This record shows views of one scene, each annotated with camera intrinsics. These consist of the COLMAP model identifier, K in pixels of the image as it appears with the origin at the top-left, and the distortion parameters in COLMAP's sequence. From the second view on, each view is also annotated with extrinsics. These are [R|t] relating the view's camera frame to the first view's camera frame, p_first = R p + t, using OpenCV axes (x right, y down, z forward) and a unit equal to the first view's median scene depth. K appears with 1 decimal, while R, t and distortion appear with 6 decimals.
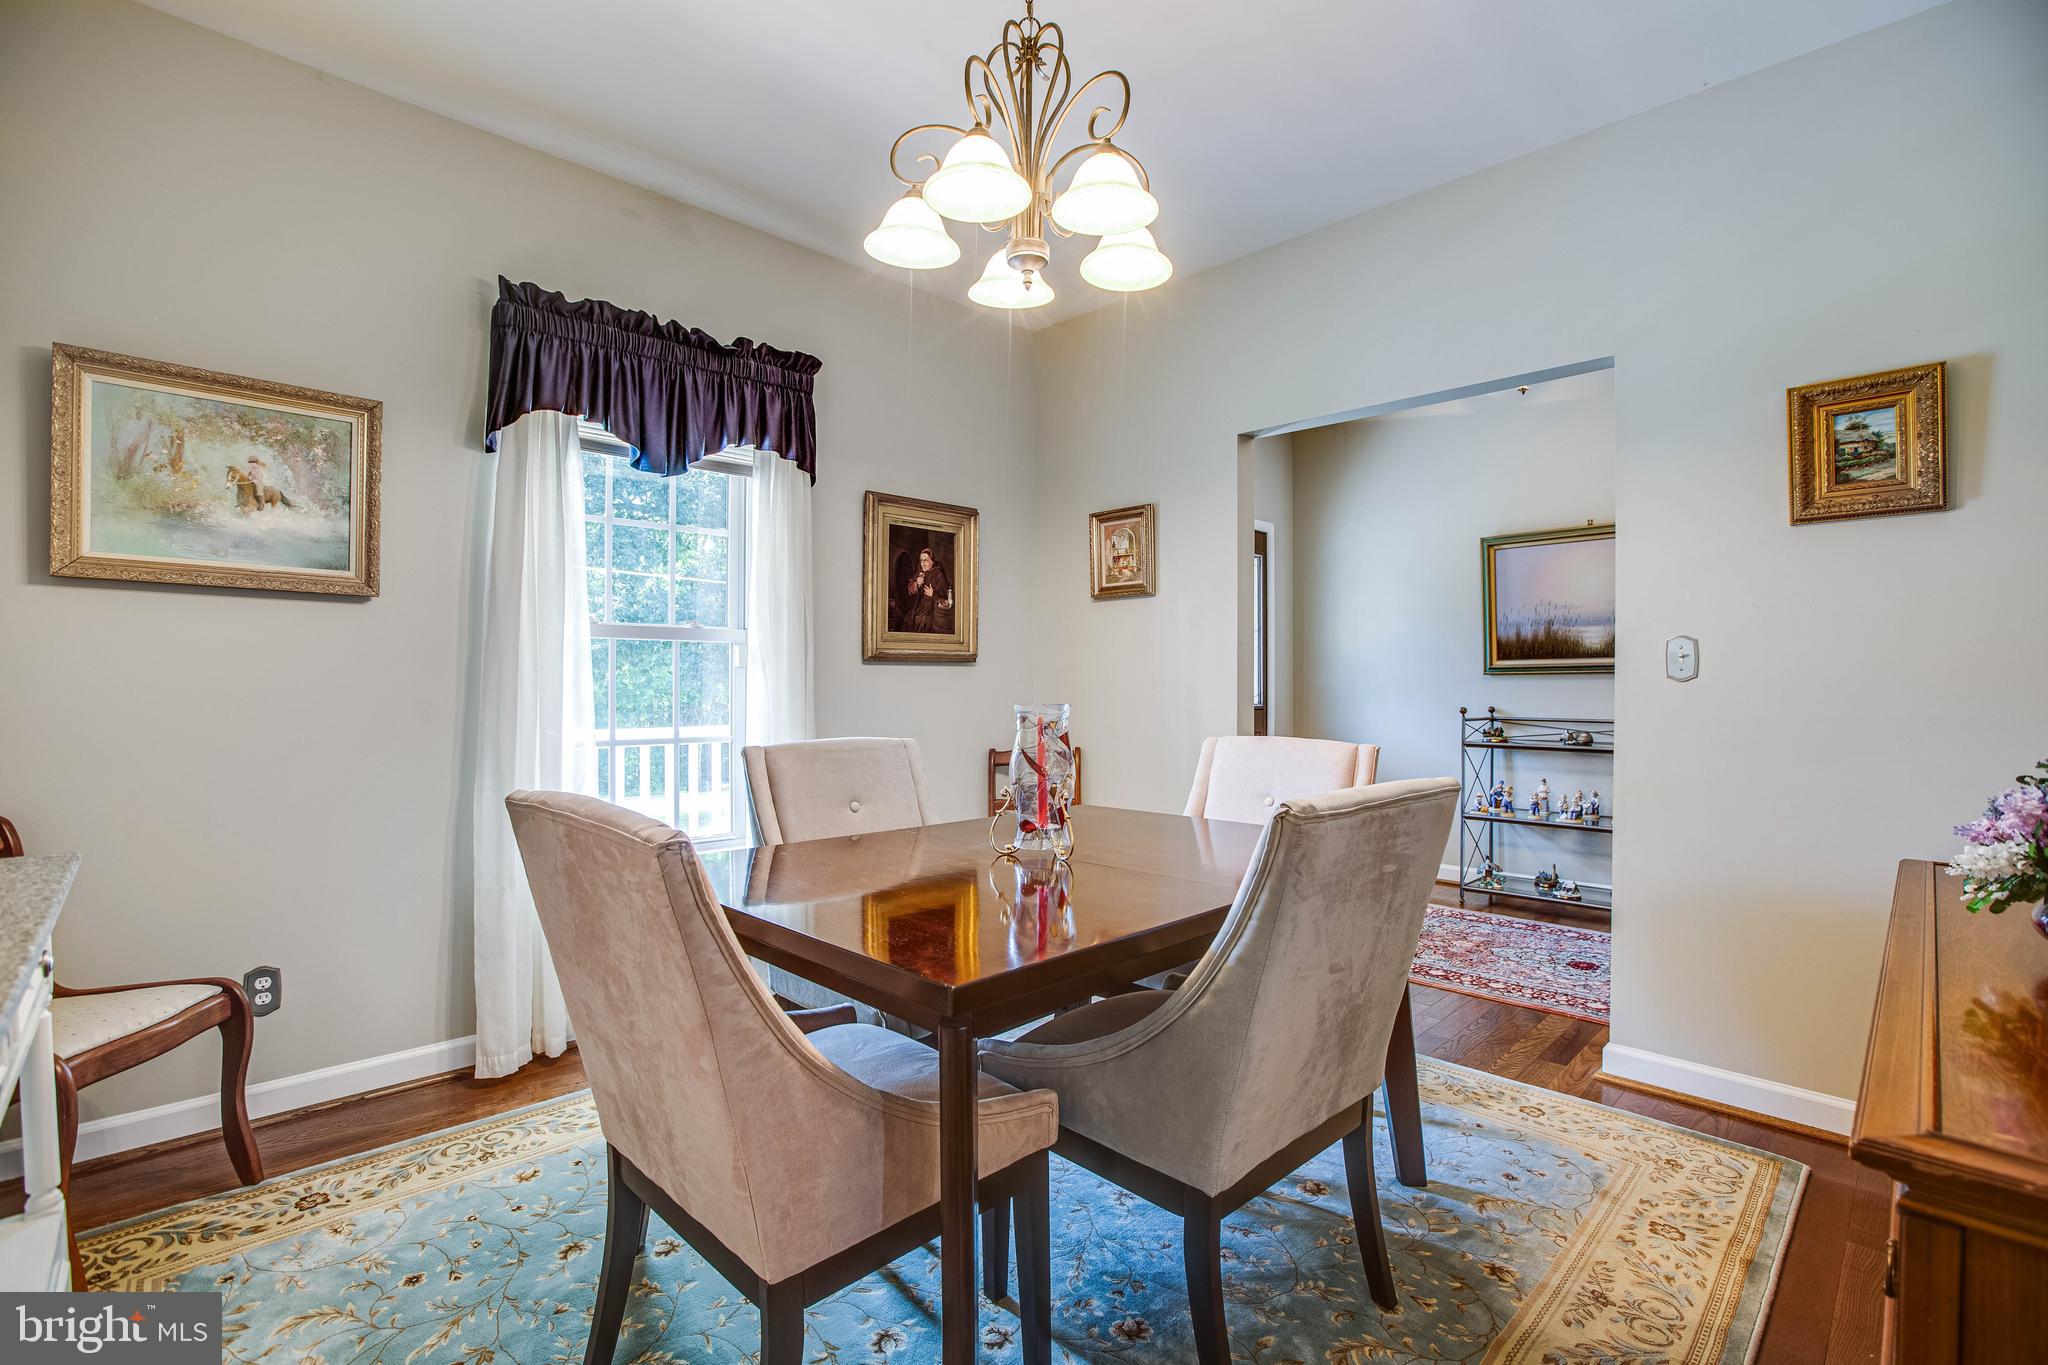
lens RADIAL K [[928.4, 0, 1024.0], [0, 928.4, 682.5], [0, 0, 1]] dist [-0.003345, -0.000459]
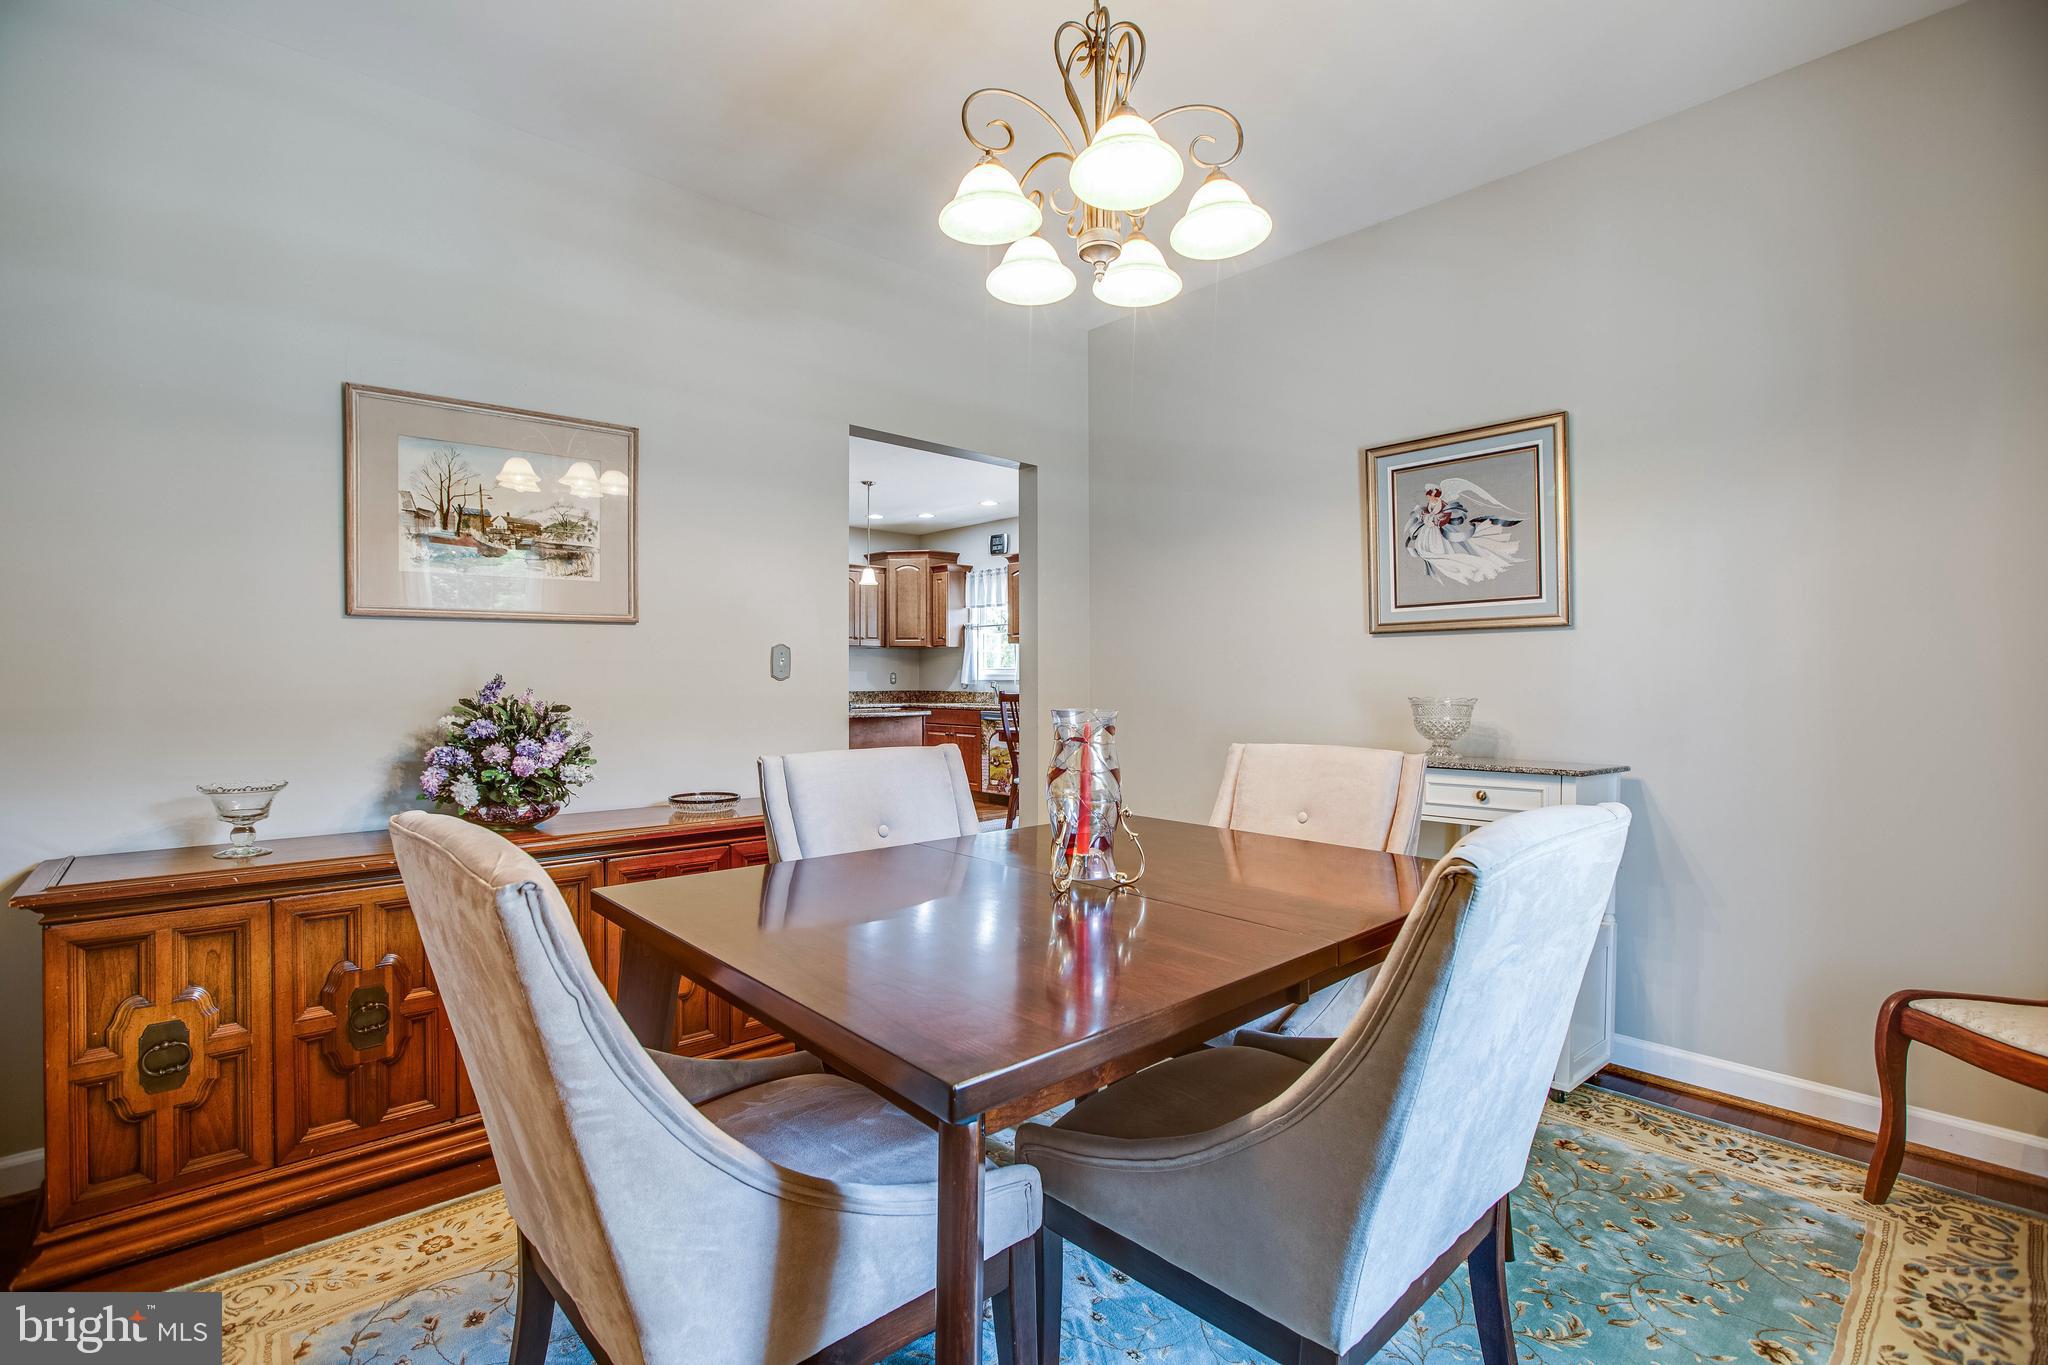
lens RADIAL K [[928.4, 0, 1024.0], [0, 928.4, 682.5], [0, 0, 1]] dist [-0.003345, -0.000459]
pose [[-0.997726, 0.002956, 0.067331, 0.008192], [0.003235, 0.999987, 0.004023, 0.002495], [-0.067318, 0.004232, -0.997723, 1.621429]]
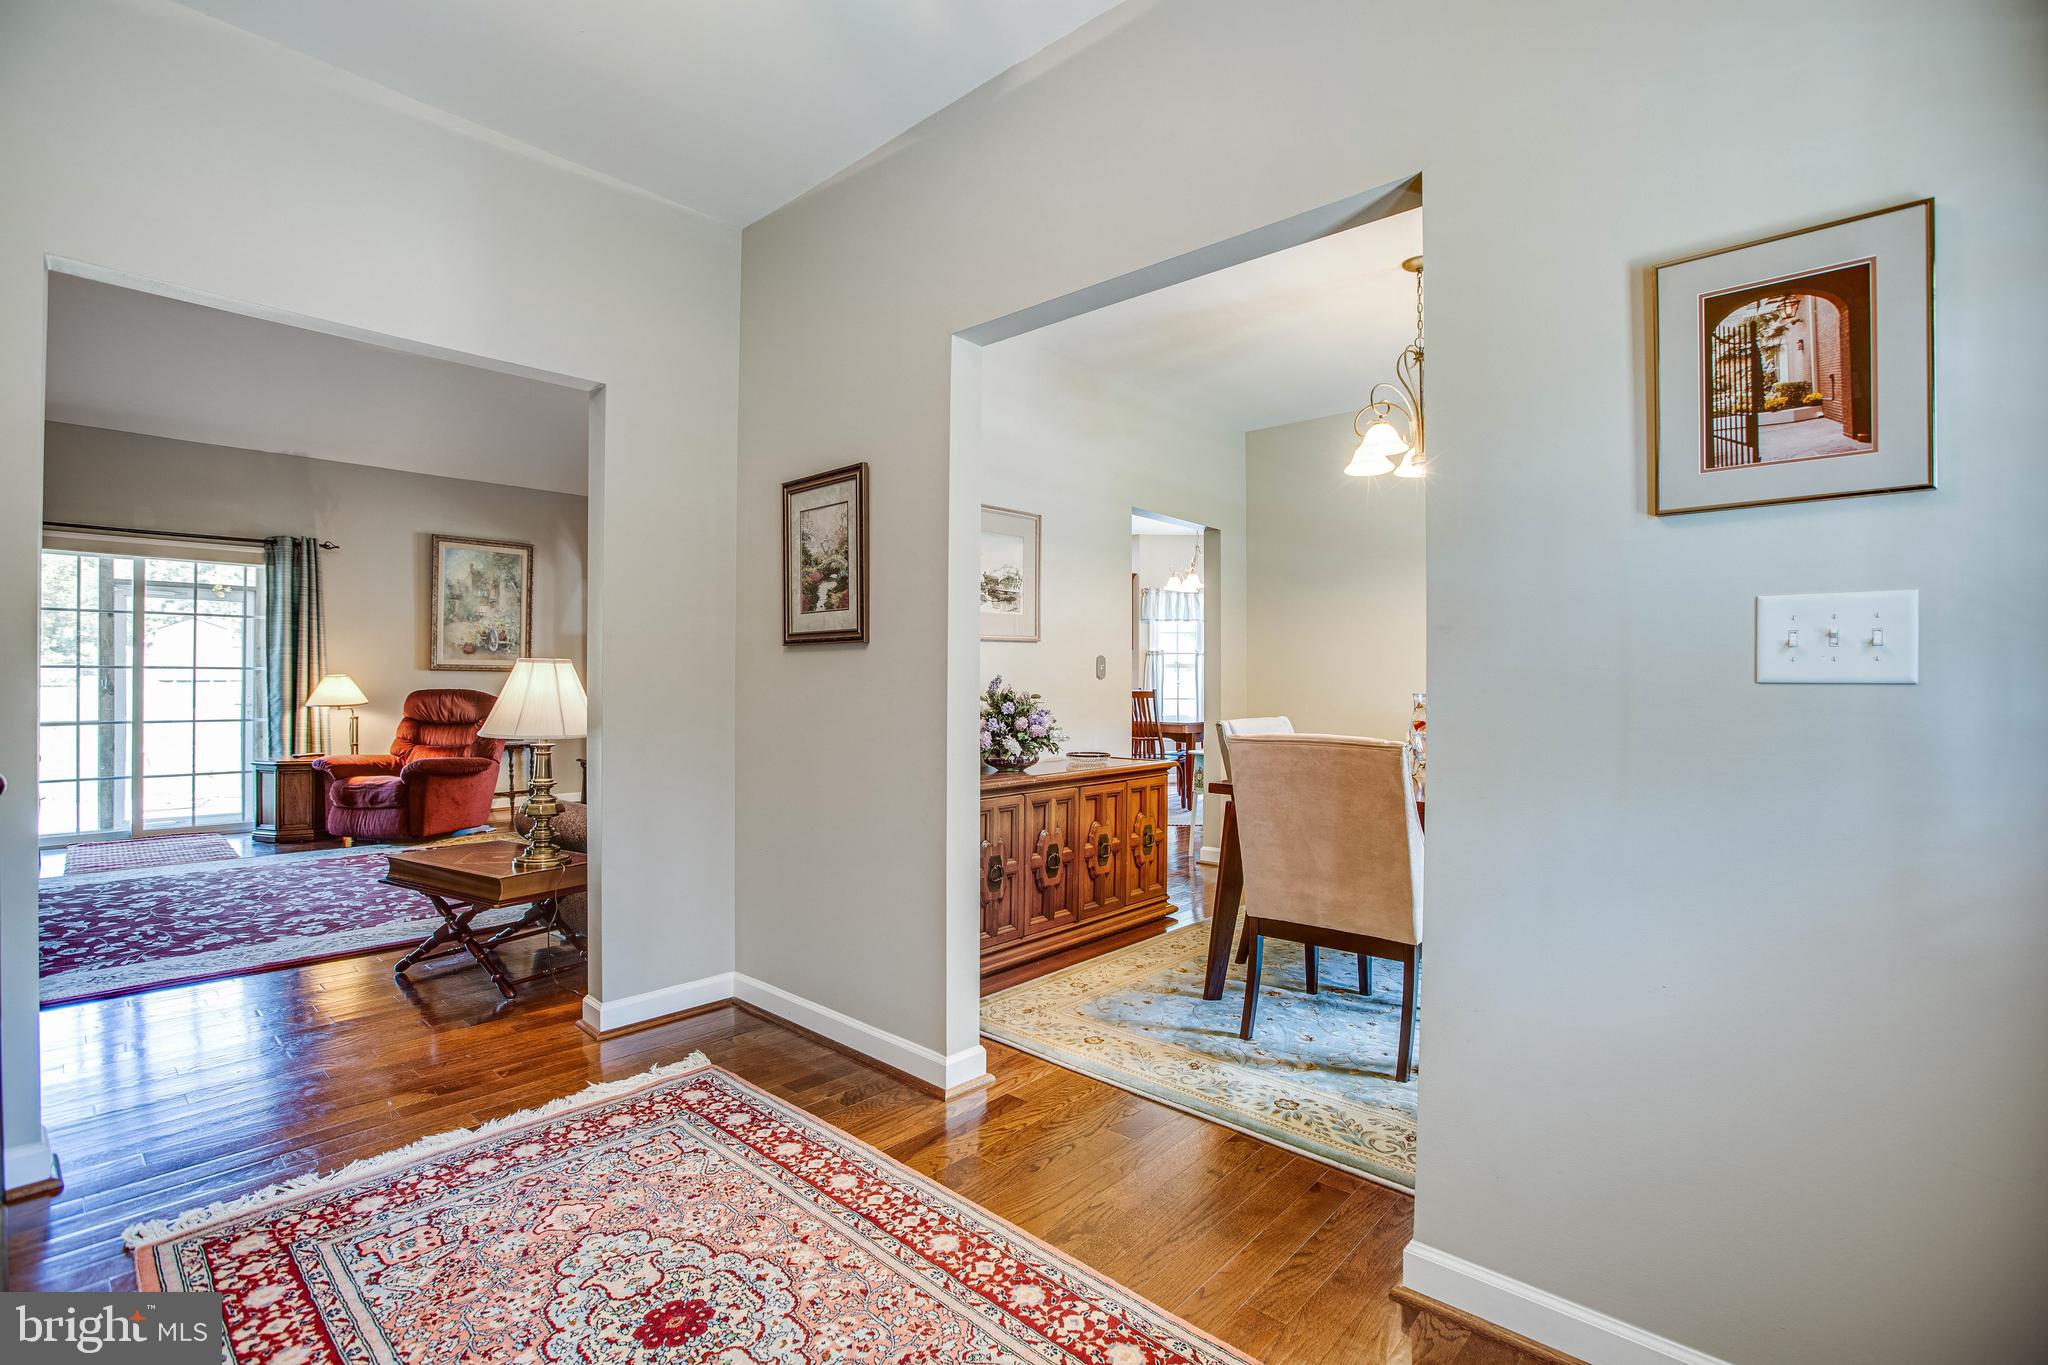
lens RADIAL K [[928.4, 0, 1024.0], [0, 928.4, 682.5], [0, 0, 1]] dist [-0.003345, -0.000459]
pose [[-0.998620, -0.001952, -0.052486, 0.752827], [-0.002163, 0.999990, 0.003955, 0.003025], [0.052478, 0.004063, -0.998614, 2.340025]]
